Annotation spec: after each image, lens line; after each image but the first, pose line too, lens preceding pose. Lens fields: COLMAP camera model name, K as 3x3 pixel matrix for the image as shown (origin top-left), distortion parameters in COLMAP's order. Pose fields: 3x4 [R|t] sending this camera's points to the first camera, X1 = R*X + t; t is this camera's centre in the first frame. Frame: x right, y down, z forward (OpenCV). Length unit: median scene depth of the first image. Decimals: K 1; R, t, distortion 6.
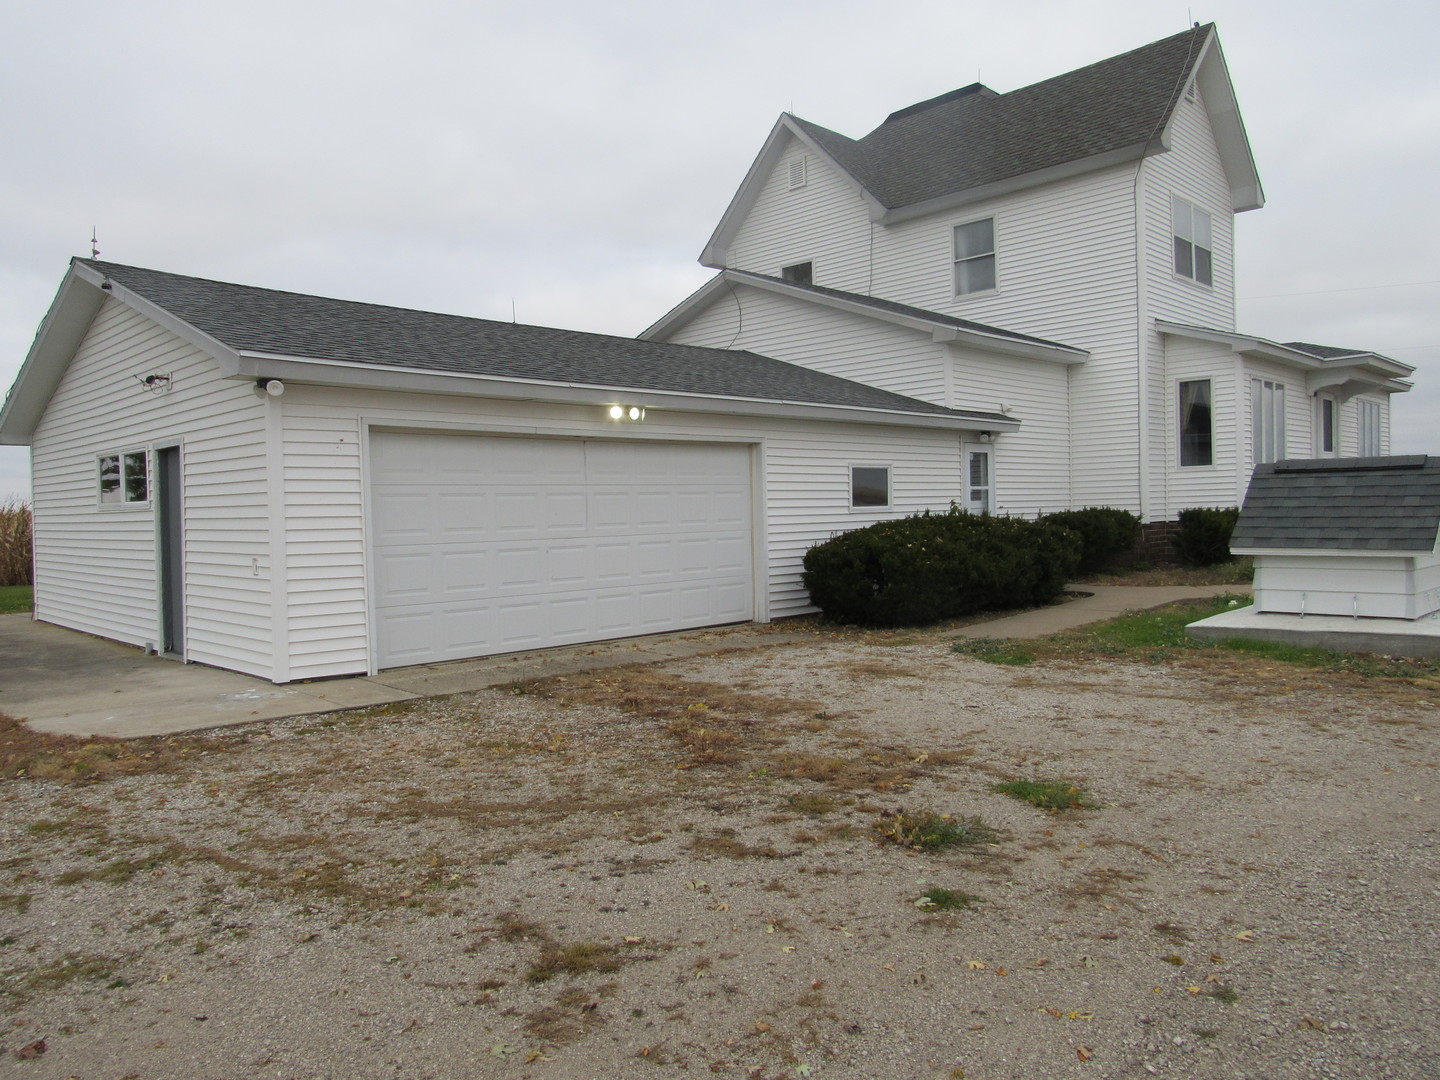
lens RADIAL K [[1057.0, 0, 720.0], [0, 1057.0, 540.0], [0, 0, 1]] dist [-0.034889, -0.011317]
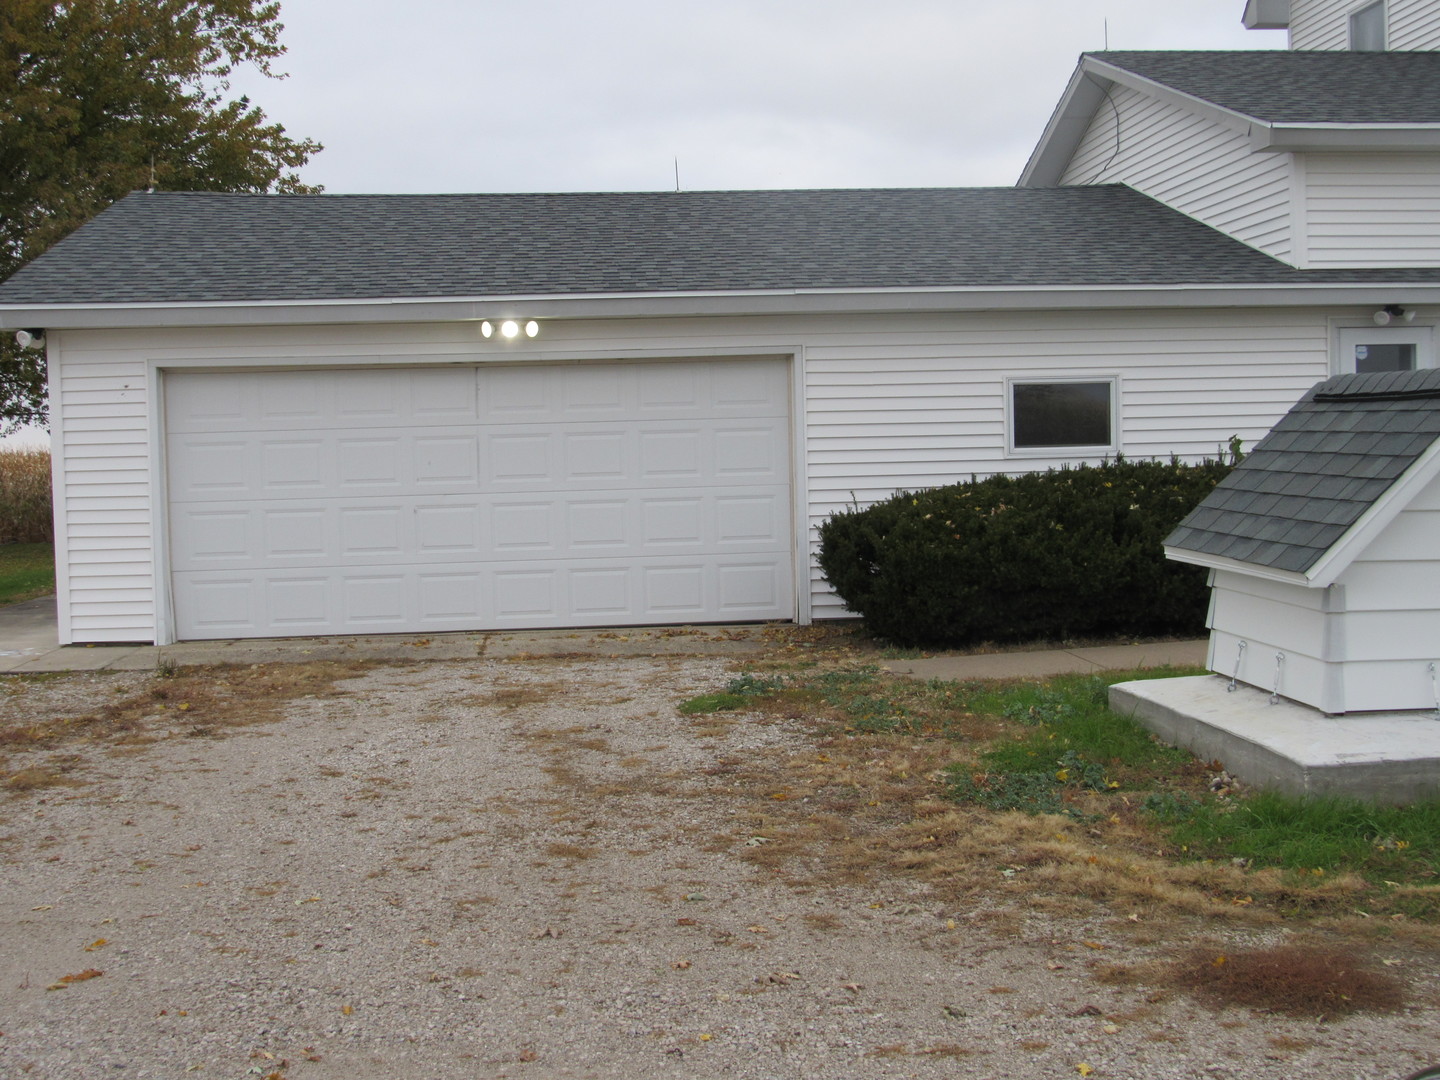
lens RADIAL K [[1620.0, 0, 734.2], [0, 1620.0, 540.5], [0, 0, 1]] dist [-0.047623, 0.014973]
pose [[0.766570, 0.043526, -0.640683, 0.669910], [-0.010234, 0.998402, 0.055583, -0.031109], [0.642079, -0.036052, 0.765791, 0.186072]]
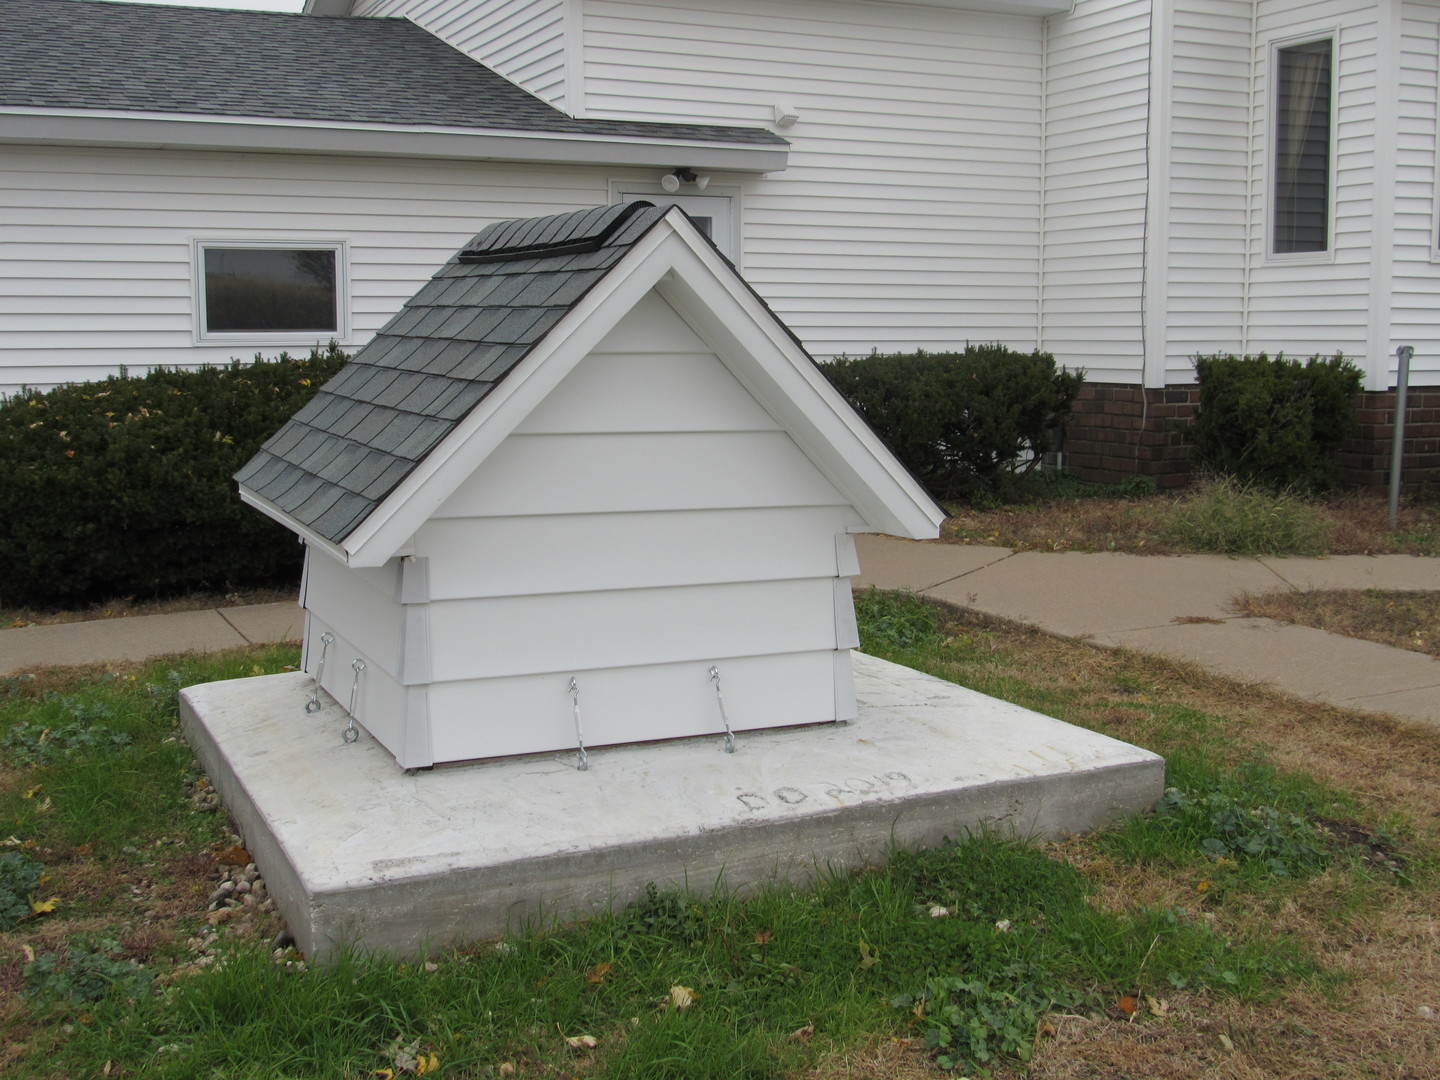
lens RADIAL K [[1636.8, 0, 720.0], [0, 1636.8, 540.0], [0, 0, 1]] dist [-0.077135, 0.014572]
pose [[0.939781, 0.067916, -0.334962, 0.648296], [-0.031713, 0.993157, 0.112395, -0.030799], [0.340303, -0.095004, 0.935504, 0.433821]]
